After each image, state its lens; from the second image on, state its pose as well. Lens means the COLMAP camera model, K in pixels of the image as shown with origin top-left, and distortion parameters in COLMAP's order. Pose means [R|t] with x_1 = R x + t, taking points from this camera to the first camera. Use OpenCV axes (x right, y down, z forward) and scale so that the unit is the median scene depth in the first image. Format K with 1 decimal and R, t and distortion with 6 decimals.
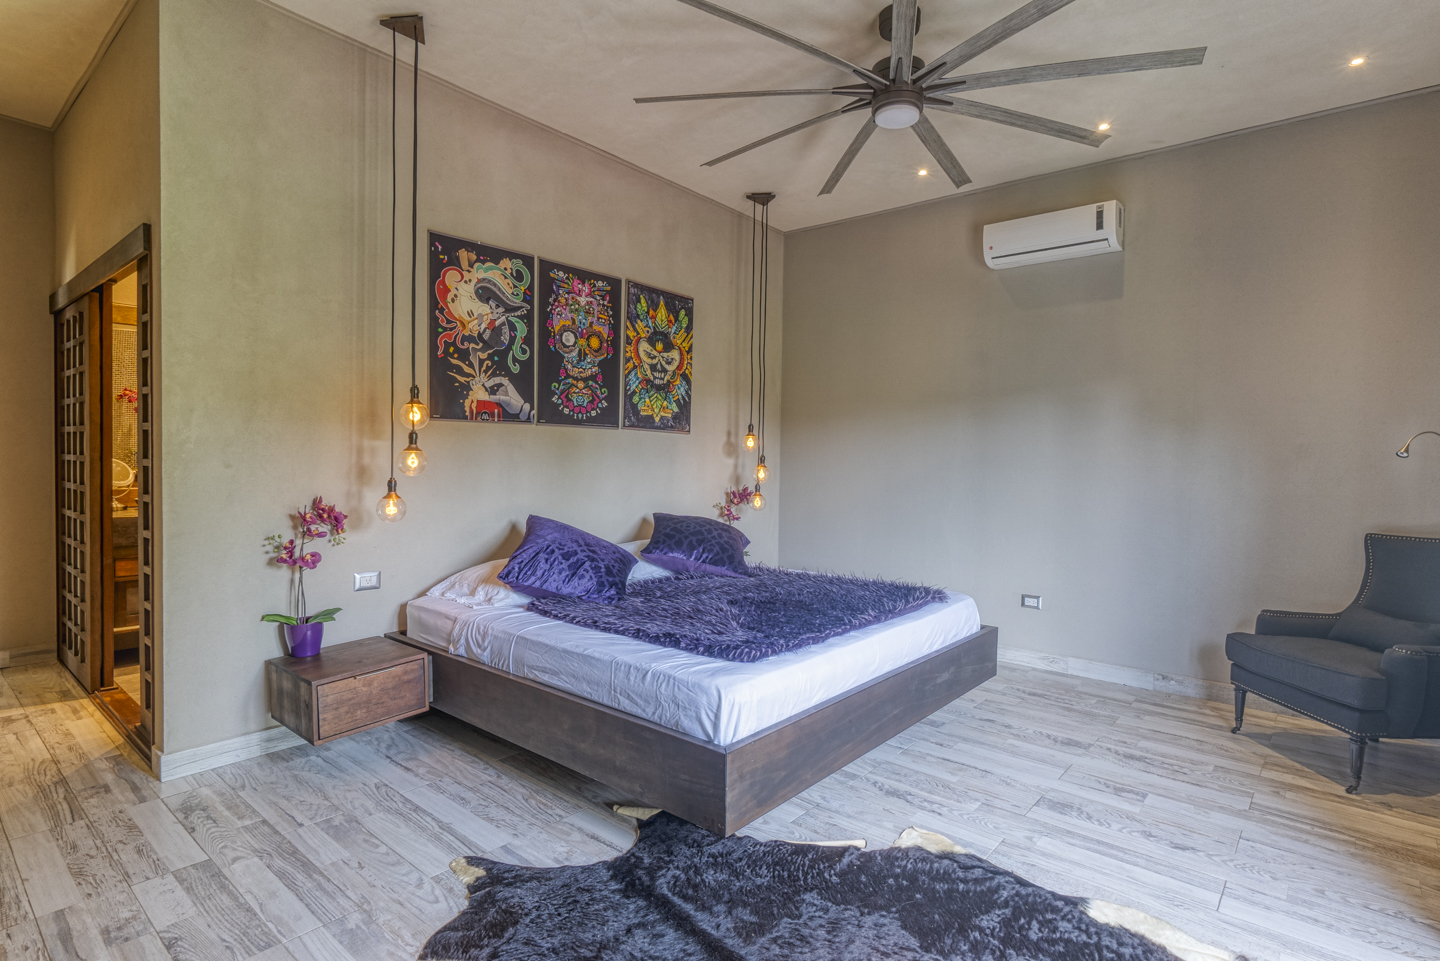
lens RADIAL K [[739.3, 0, 720.0], [0, 739.3, 480.5], [0, 0, 1]] dist [-0.001163, -0.000773]
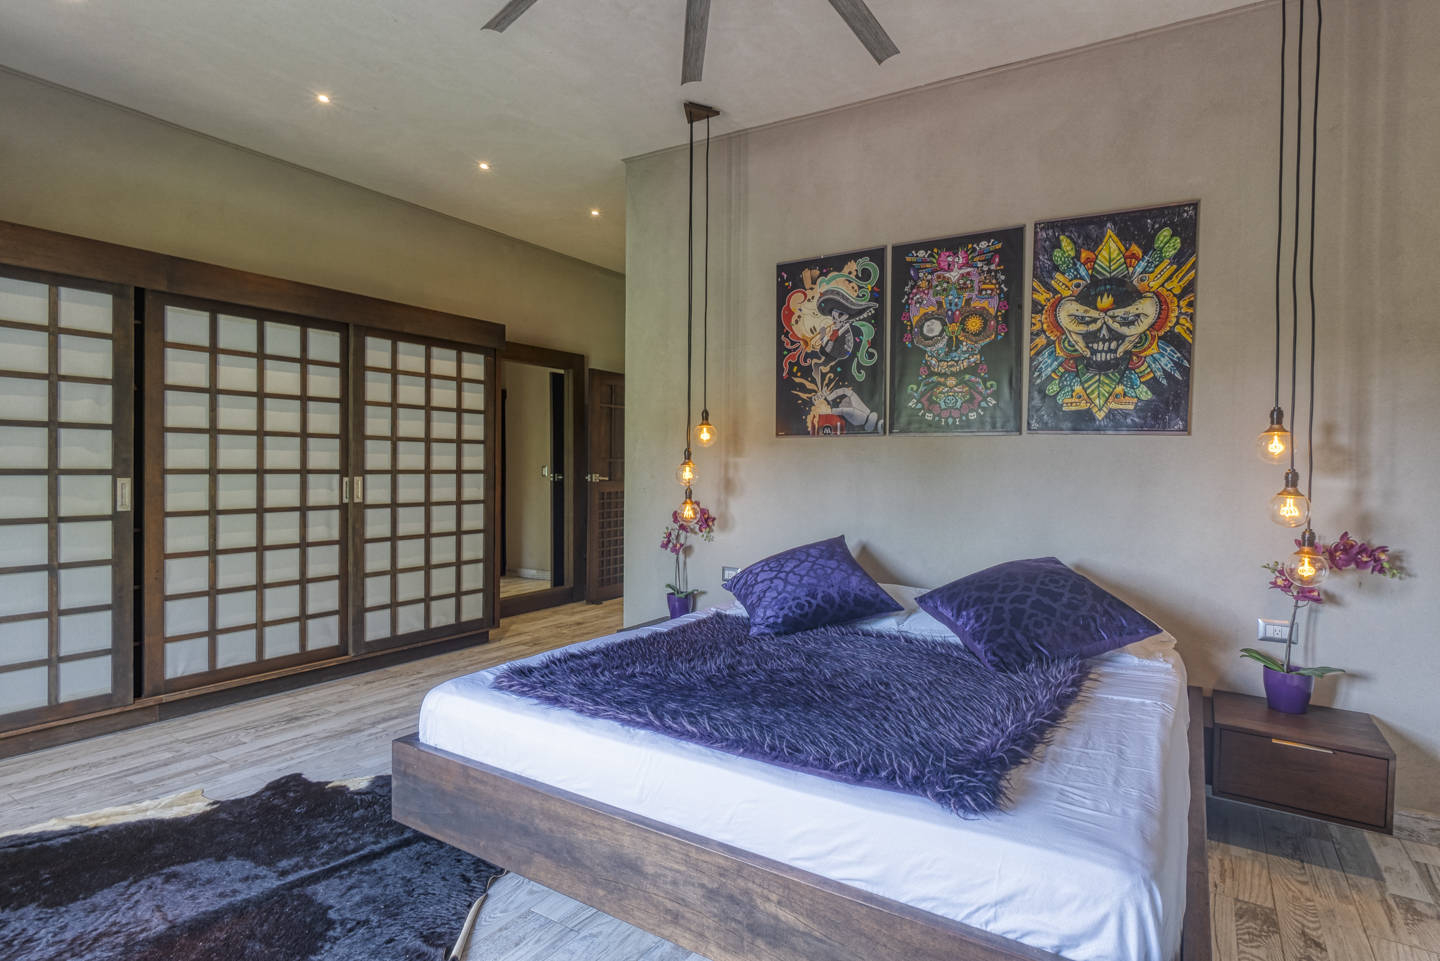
lens RADIAL K [[739.3, 0, 720.0], [0, 739.3, 480.5], [0, 0, 1]] dist [-0.001163, -0.000773]
pose [[0.138579, 0.008983, -0.990311, 0.606471], [-0.040376, 0.999179, 0.003413, -0.017318], [0.989528, 0.039512, 0.138828, 0.695247]]
